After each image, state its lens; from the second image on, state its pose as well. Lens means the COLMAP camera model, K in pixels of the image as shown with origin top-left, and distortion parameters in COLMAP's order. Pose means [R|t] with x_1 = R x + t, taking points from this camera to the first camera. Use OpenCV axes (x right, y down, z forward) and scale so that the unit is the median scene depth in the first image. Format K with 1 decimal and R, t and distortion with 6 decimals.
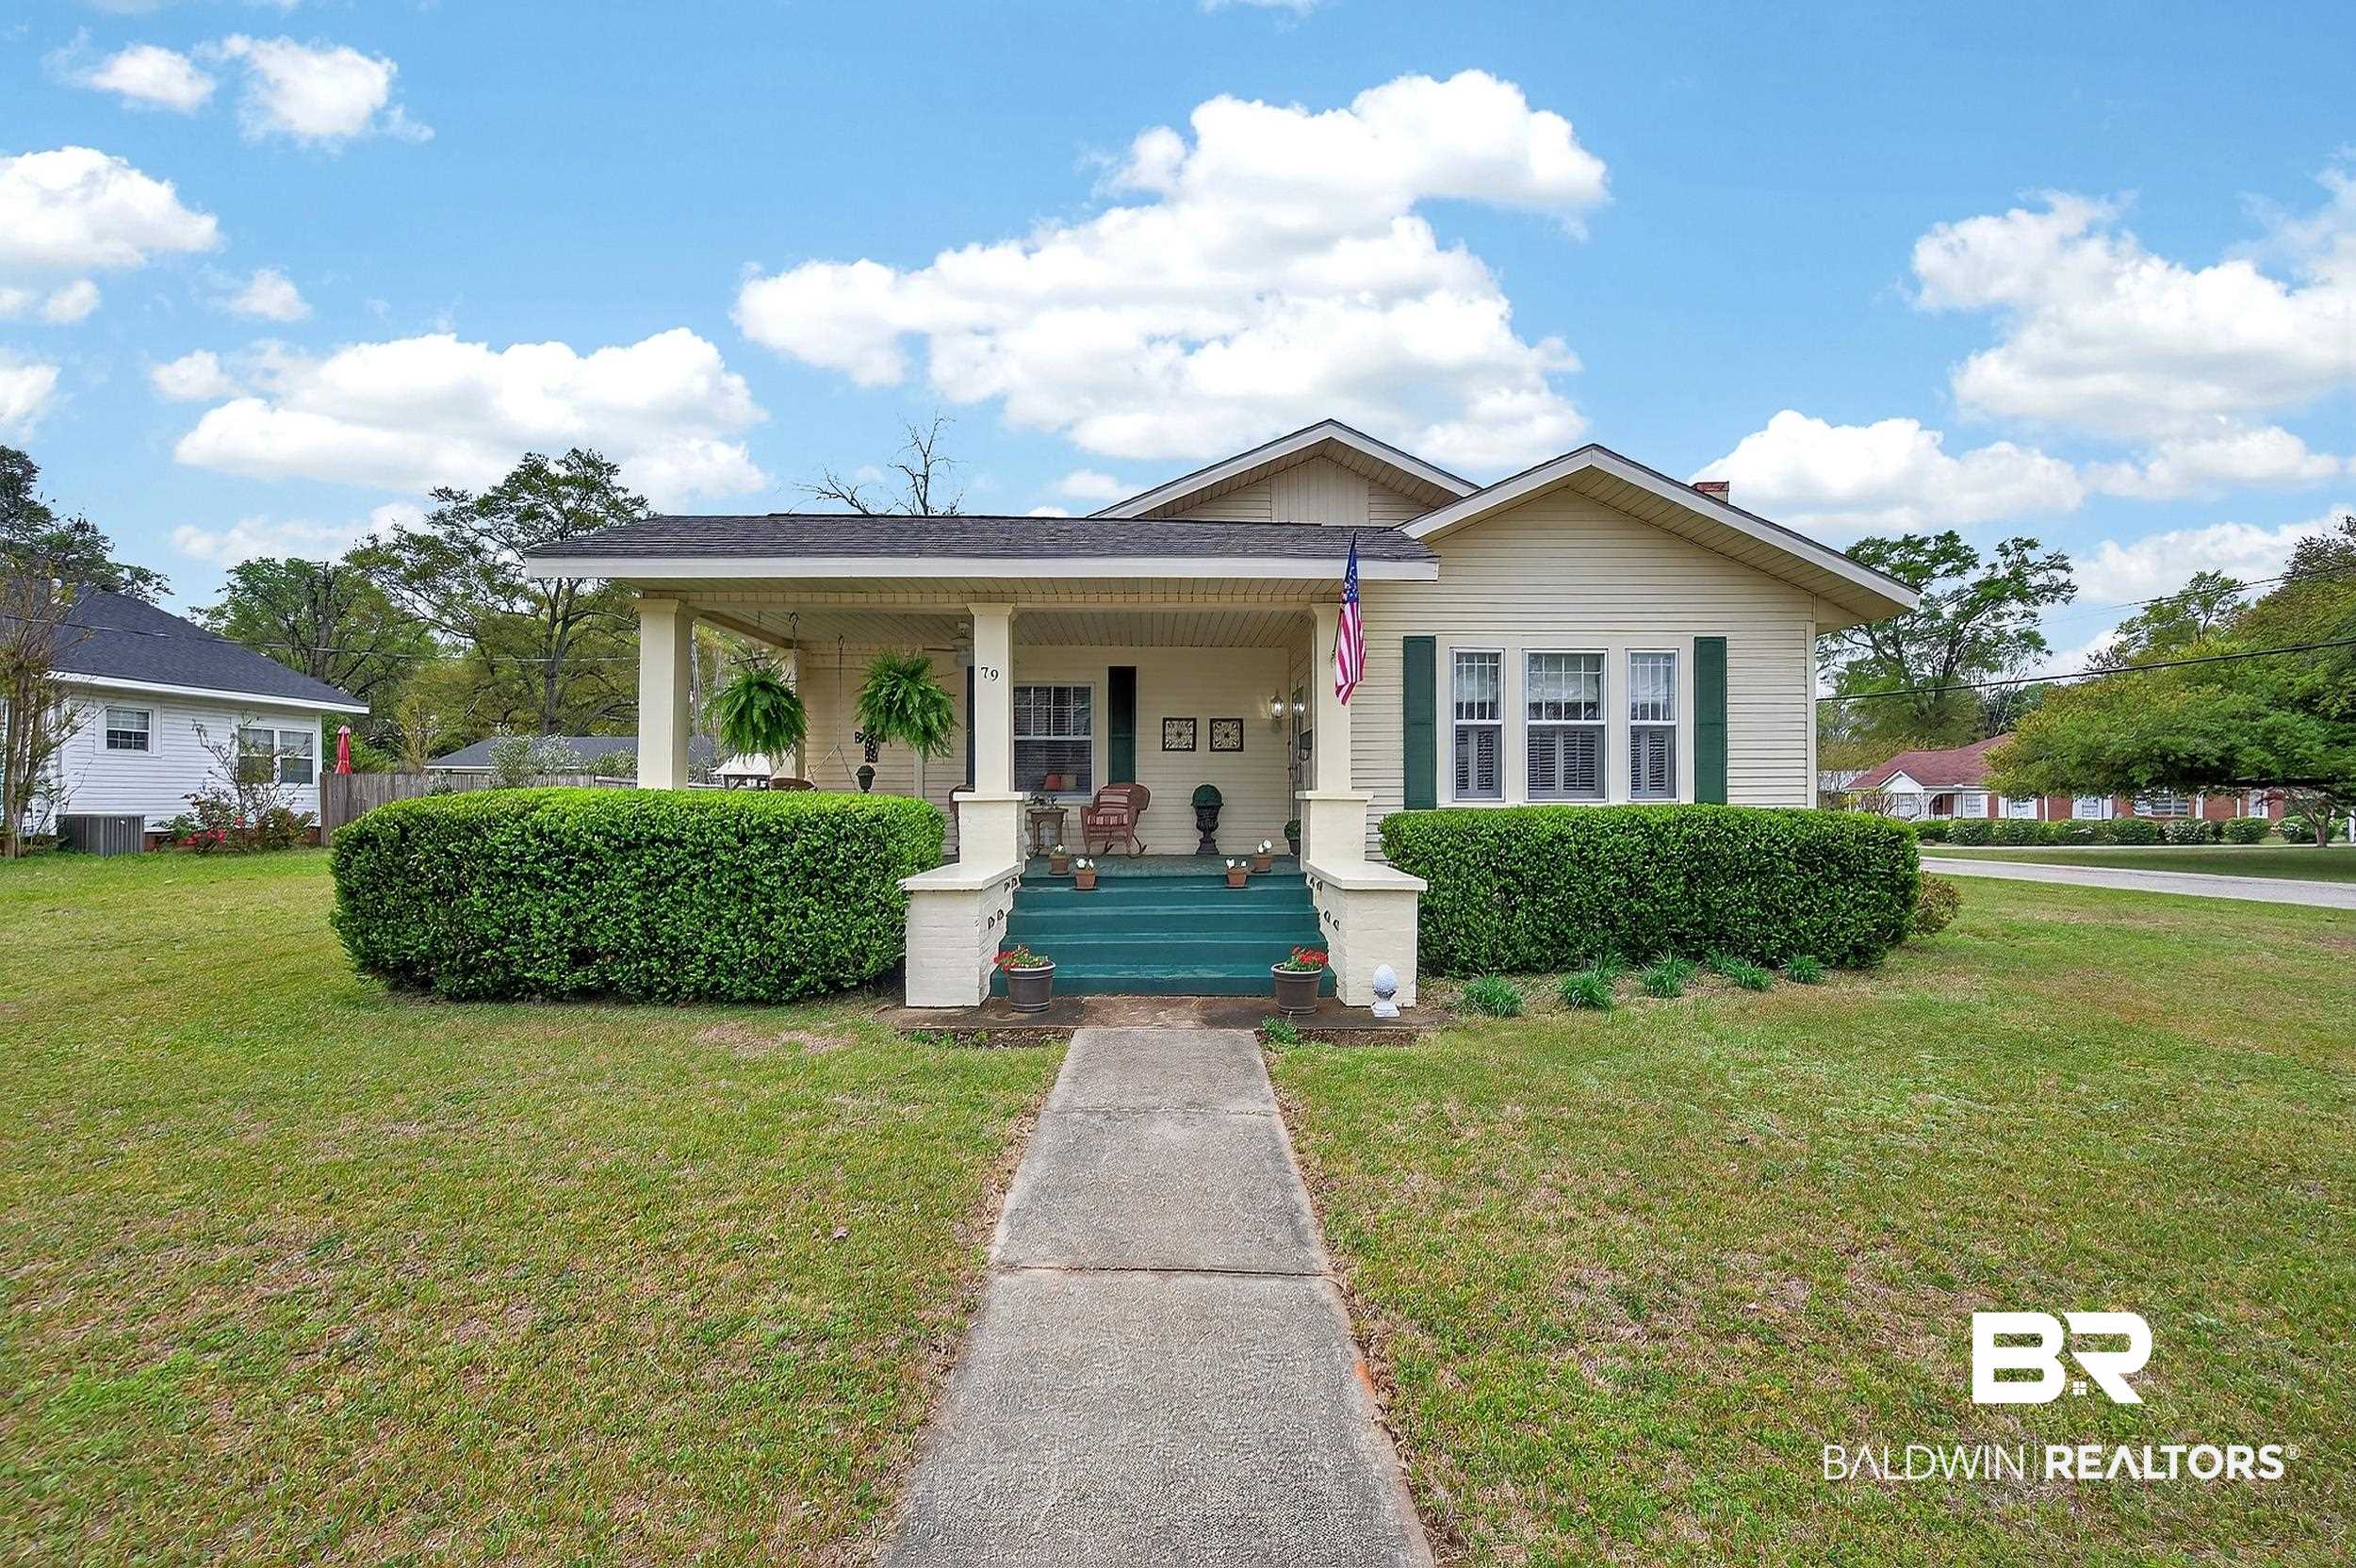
lens RADIAL K [[917.7, 0, 1169.5], [0, 917.7, 775.5], [0, 0, 1]] dist [0.000132, 0.000128]
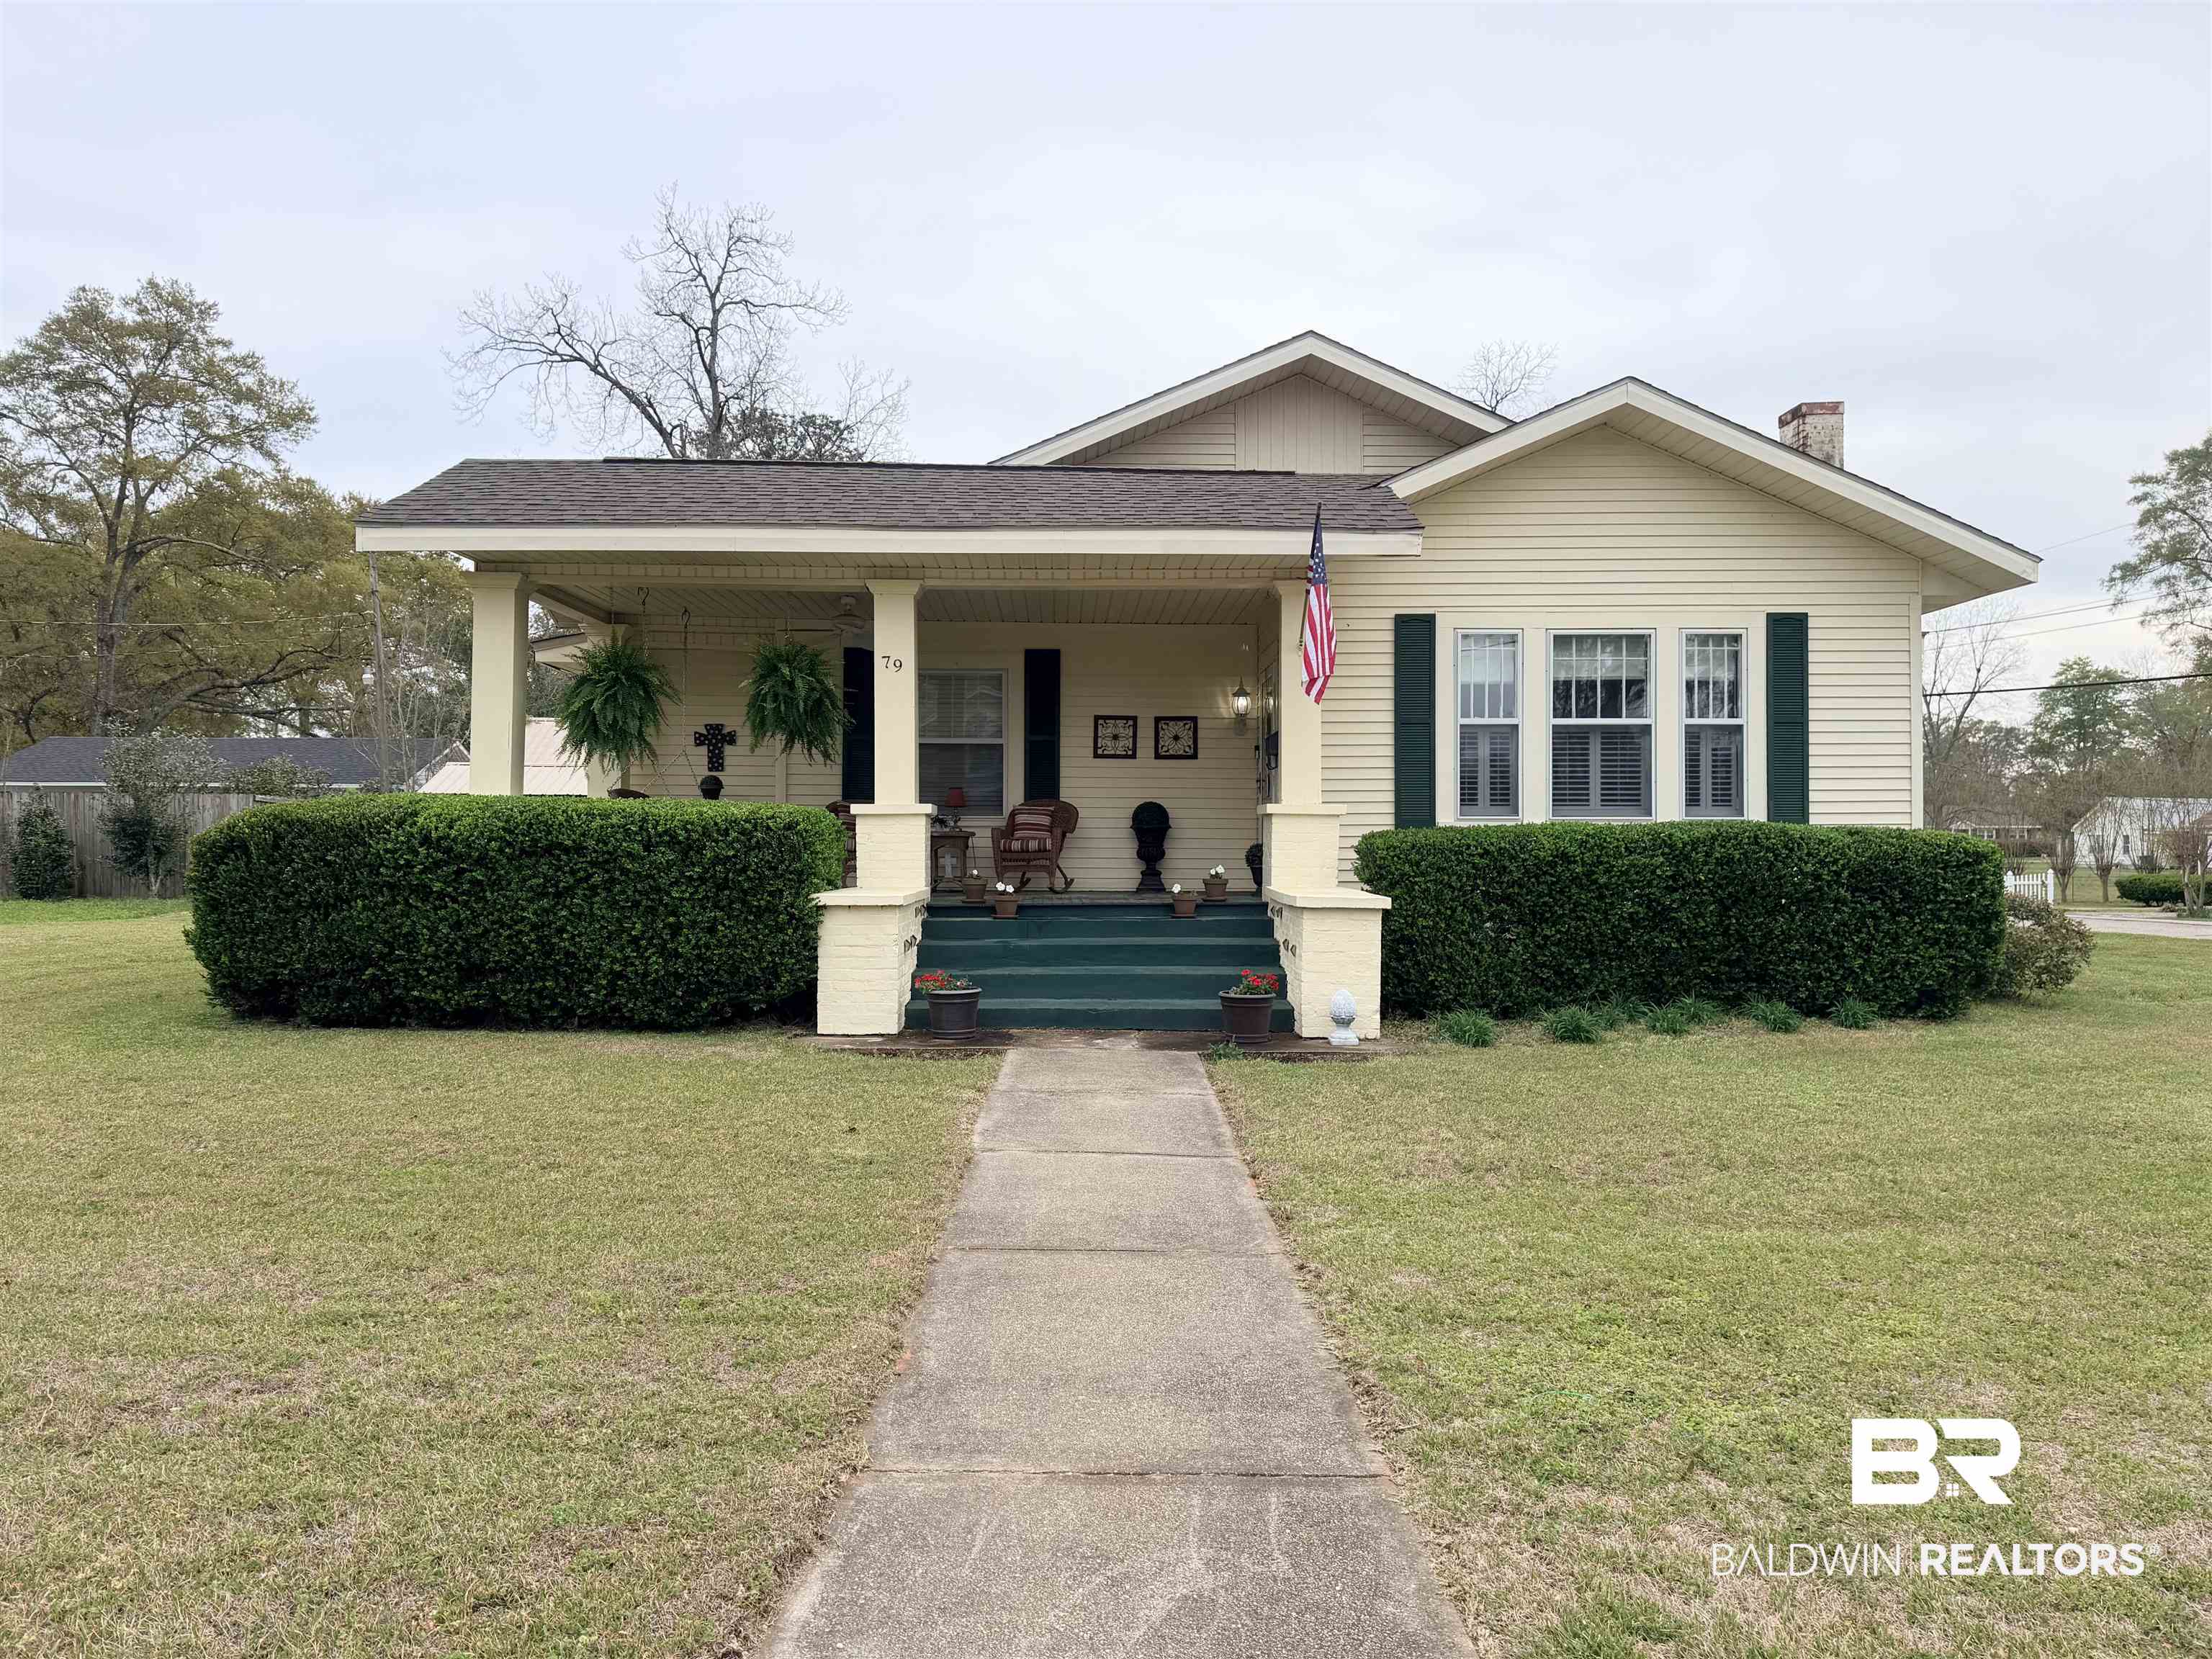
lens RADIAL K [[1534.3, 0, 1100.0], [0, 1534.3, 841.8], [0, 0, 1]] dist [0.043570, -0.008651]
pose [[0.999991, 0.001179, 0.004085, -0.010563], [-0.001270, 0.999746, 0.022502, 0.020757], [-0.004057, -0.022507, 0.999738, -0.412022]]
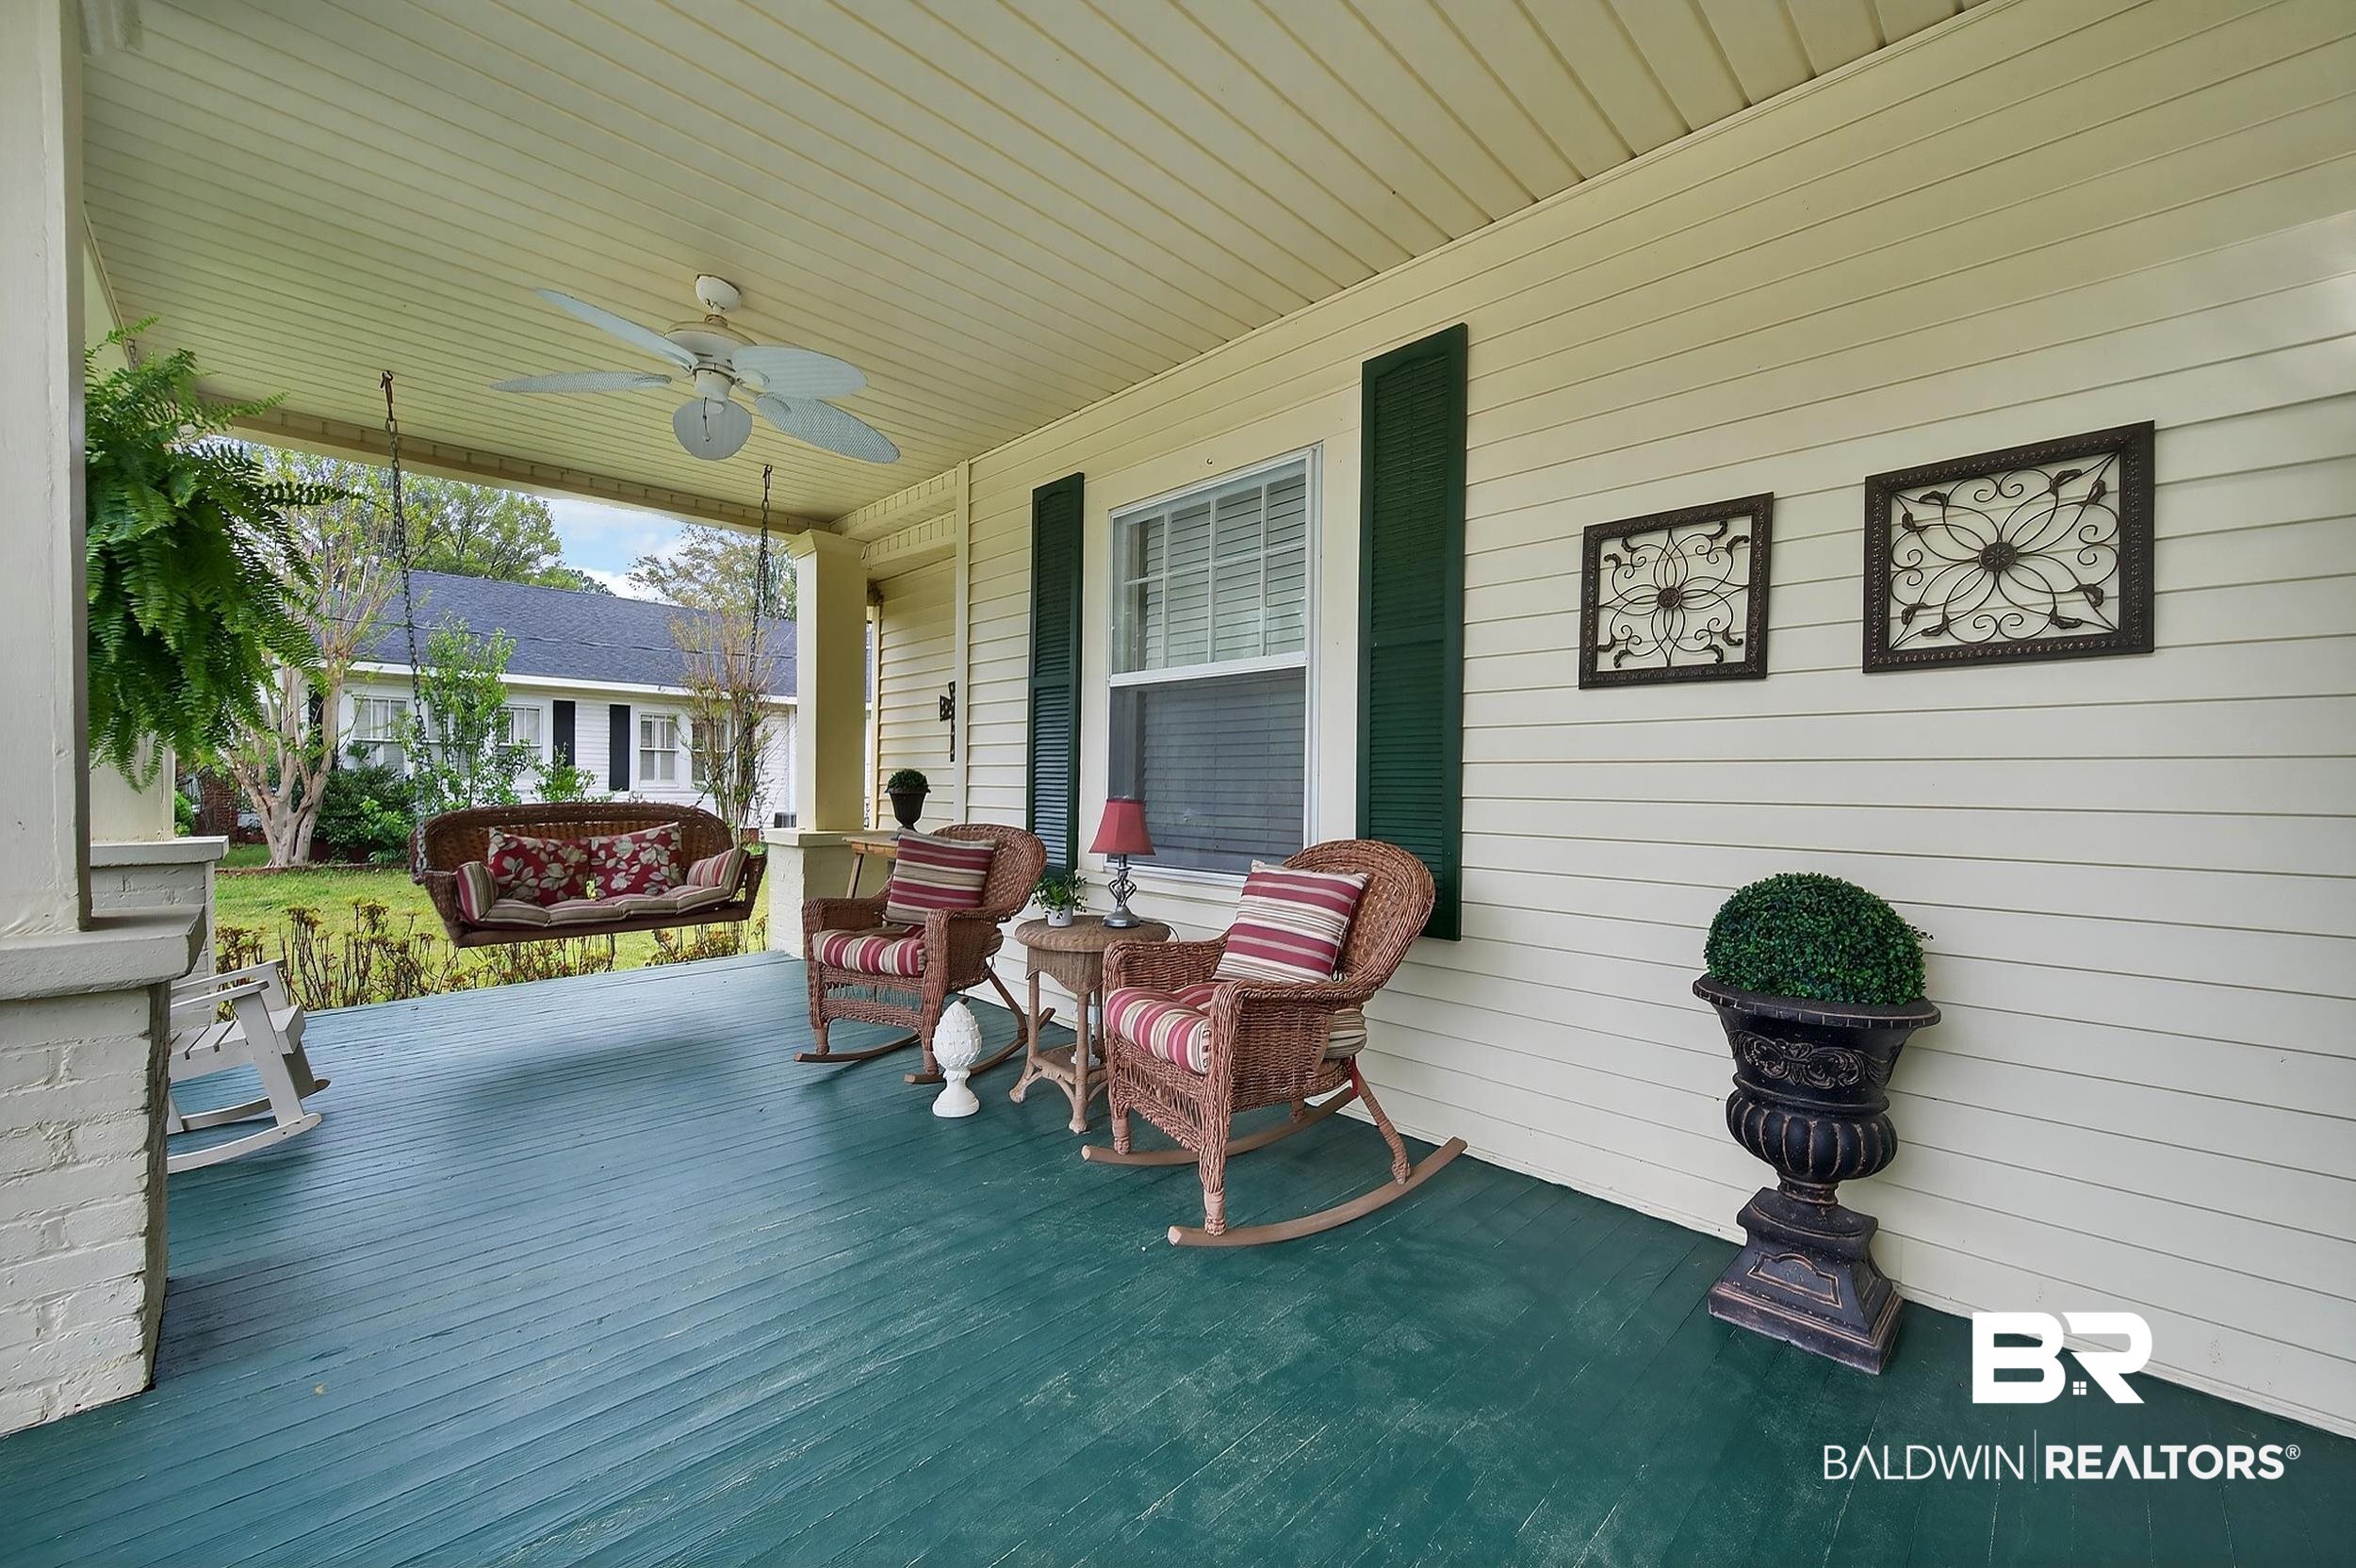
lens RADIAL K [[917.7, 0, 1175.7], [0, 917.7, 794.5], [0, 0, 1]] dist [0.000132, 0.000128]
pose [[0.709299, 0.008347, -0.704859, 0.100619], [-0.006253, 0.999965, 0.005549, -0.005051], [0.704880, 0.000471, 0.709326, 1.090414]]
